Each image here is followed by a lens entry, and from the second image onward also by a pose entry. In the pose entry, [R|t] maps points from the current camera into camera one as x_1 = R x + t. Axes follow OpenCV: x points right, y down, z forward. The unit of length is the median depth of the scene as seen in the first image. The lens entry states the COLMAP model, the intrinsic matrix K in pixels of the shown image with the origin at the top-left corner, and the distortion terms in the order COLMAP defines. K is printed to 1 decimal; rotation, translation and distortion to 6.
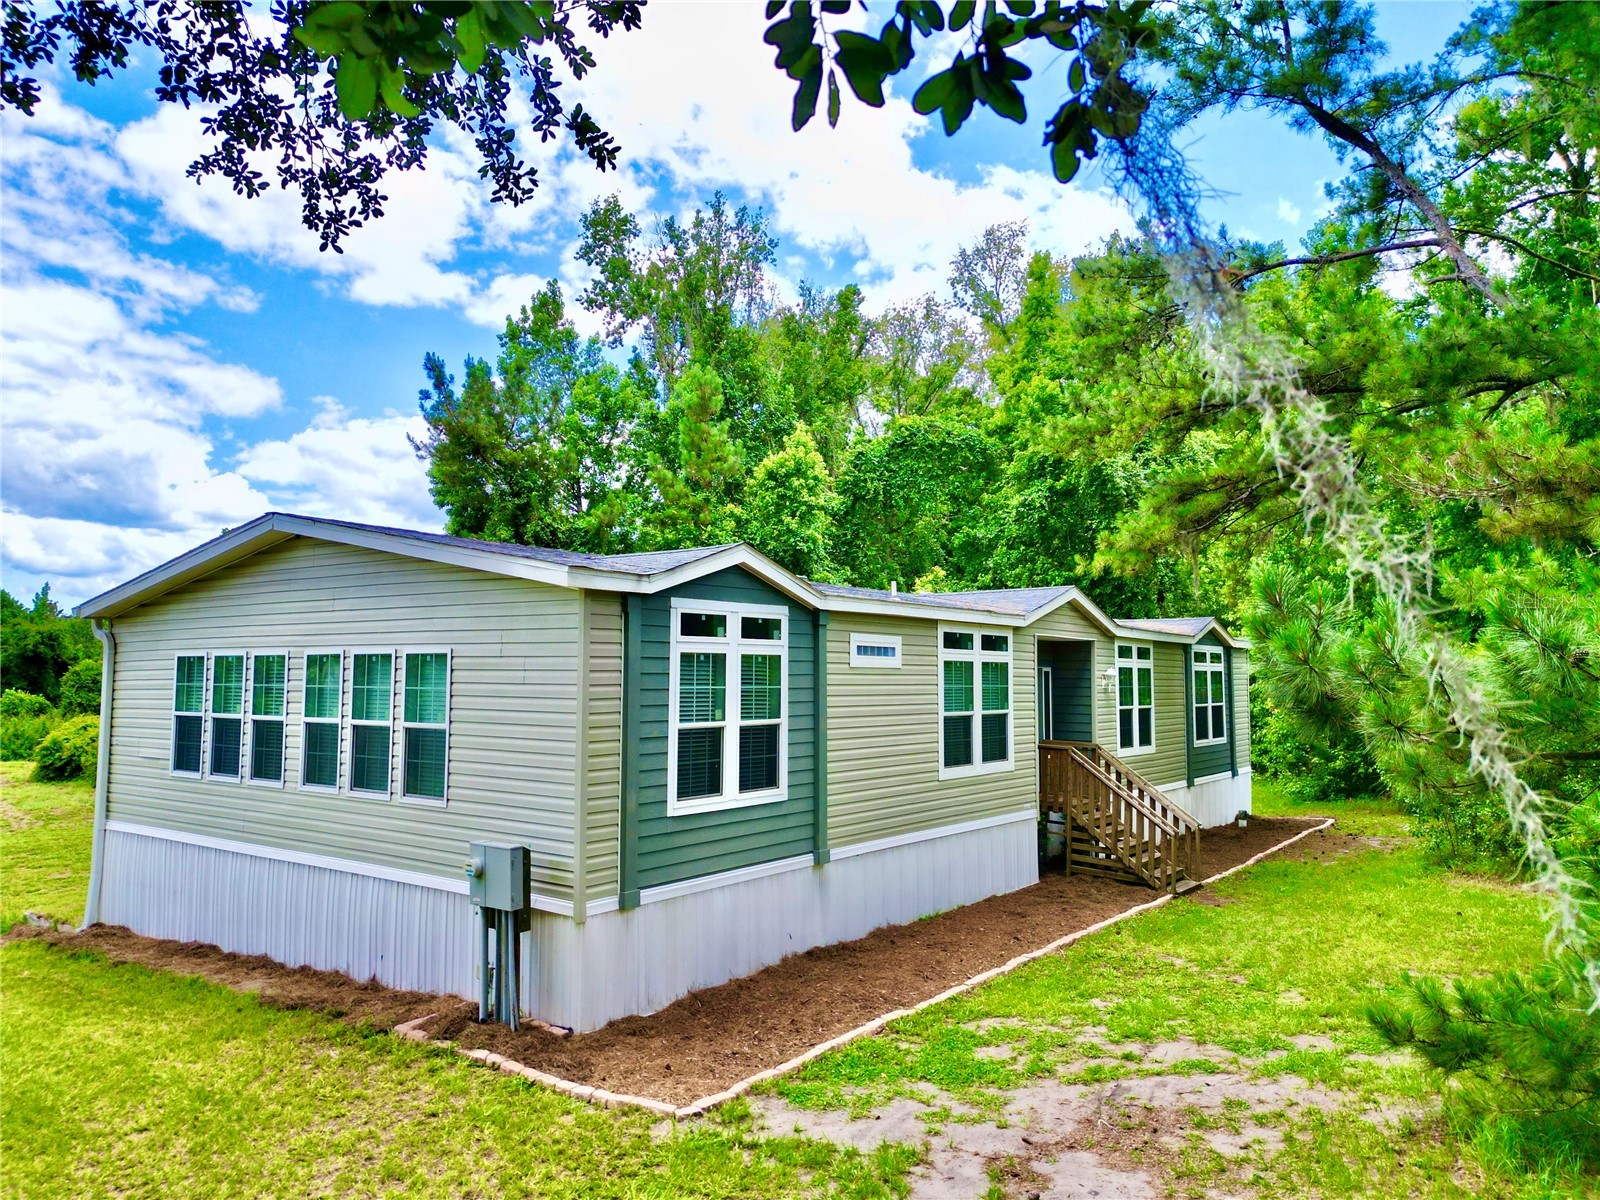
lens RADIAL K [[1118.1, 0, 800.9], [0, 1118.1, 596.4], [0, 0, 1]] dist [0.060657, -0.058564]
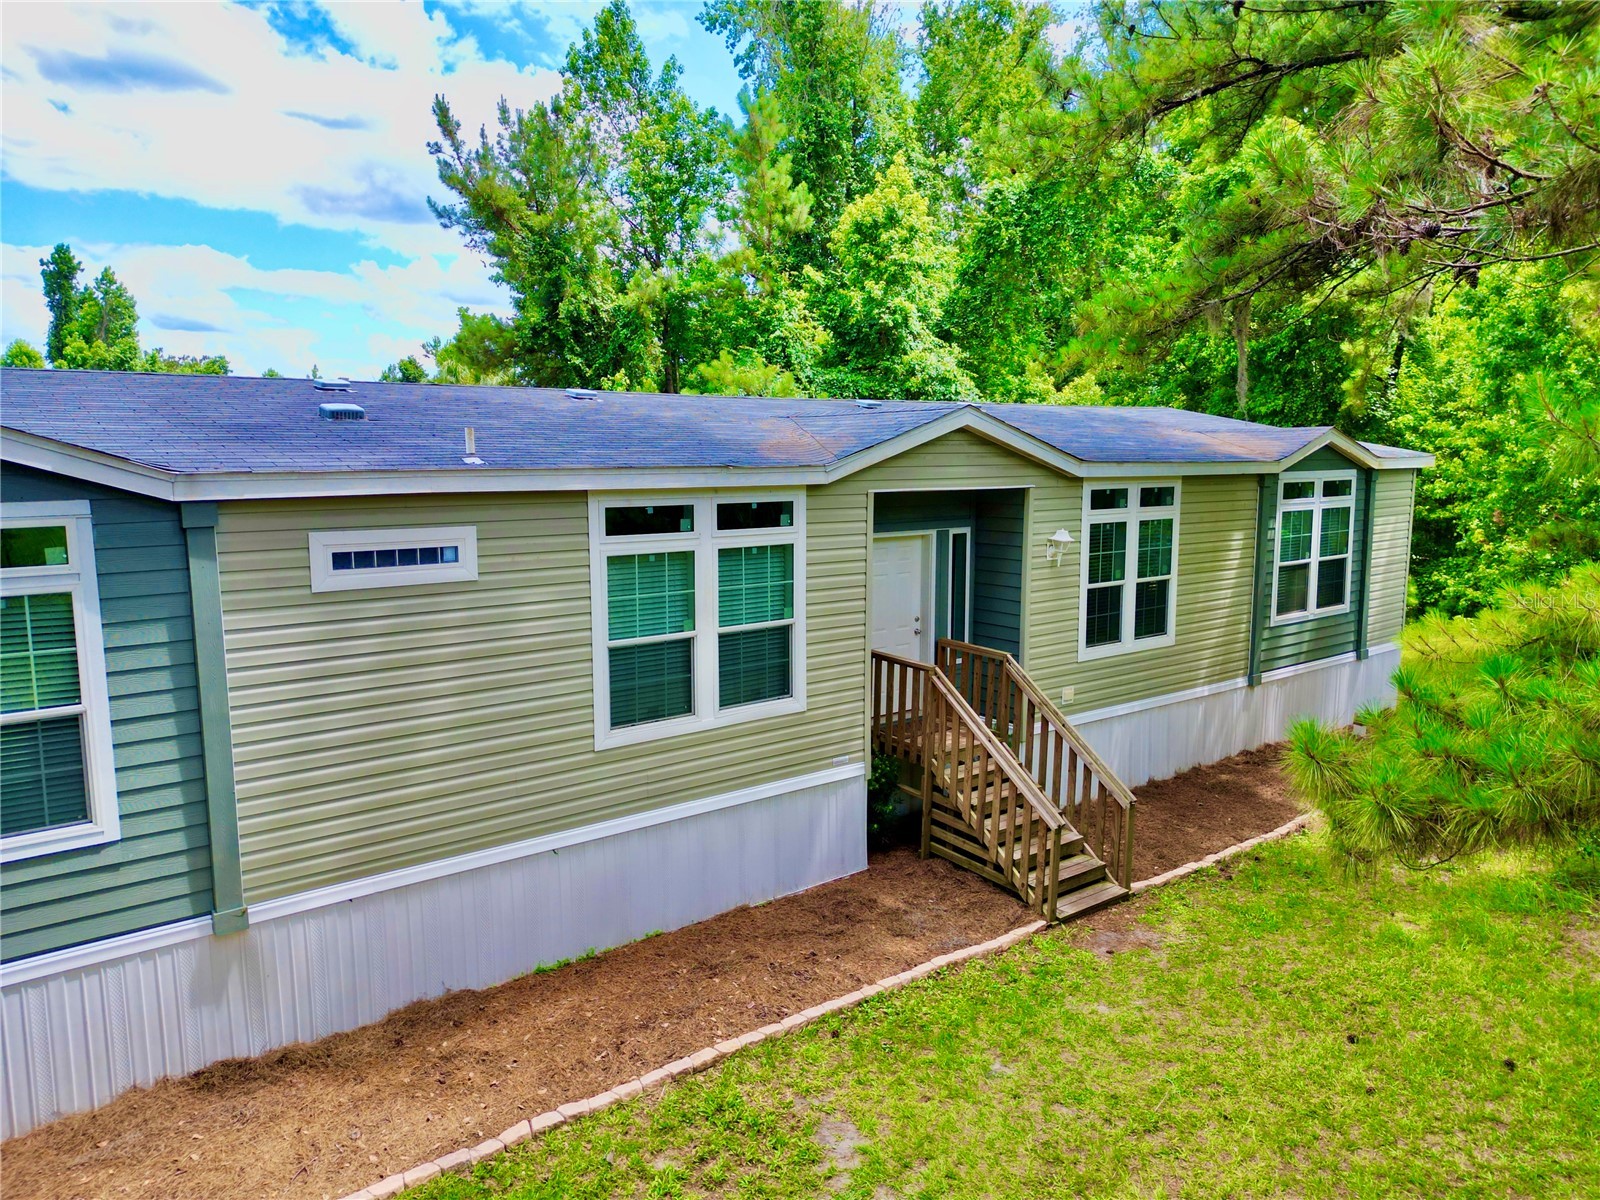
lens RADIAL K [[1120.6, 0, 800.5], [0, 1120.6, 593.4], [0, 0, 1]] dist [0.051278, -0.044829]
pose [[0.967170, 0.031517, -0.252168, 0.450727], [0.021037, 0.978945, 0.203036, -0.050758], [0.253258, -0.201675, 0.946143, 0.539898]]
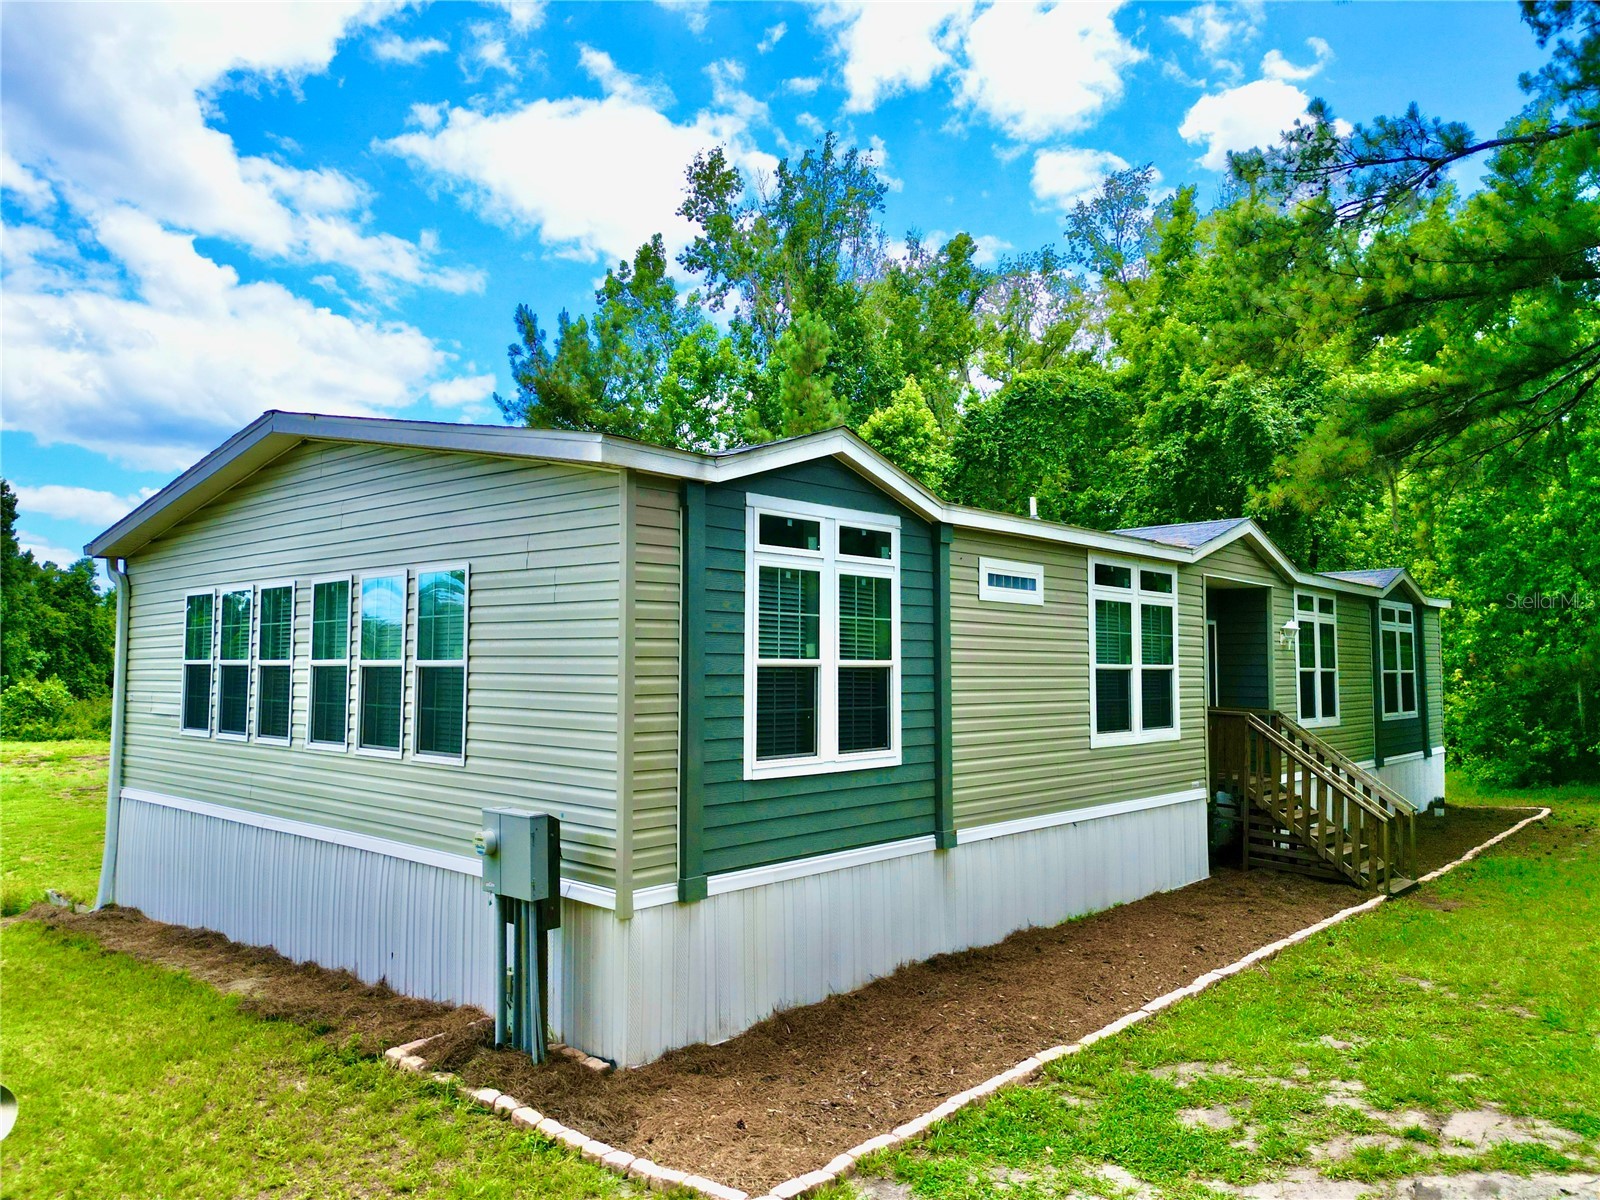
lens RADIAL K [[1120.6, 0, 800.5], [0, 1120.6, 593.4], [0, 0, 1]] dist [0.051278, -0.044829]
pose [[0.995436, -0.007293, -0.095148, -0.006791], [0.007846, 0.999954, 0.005439, 0.055732], [0.095104, -0.006161, 0.995448, 0.210352]]
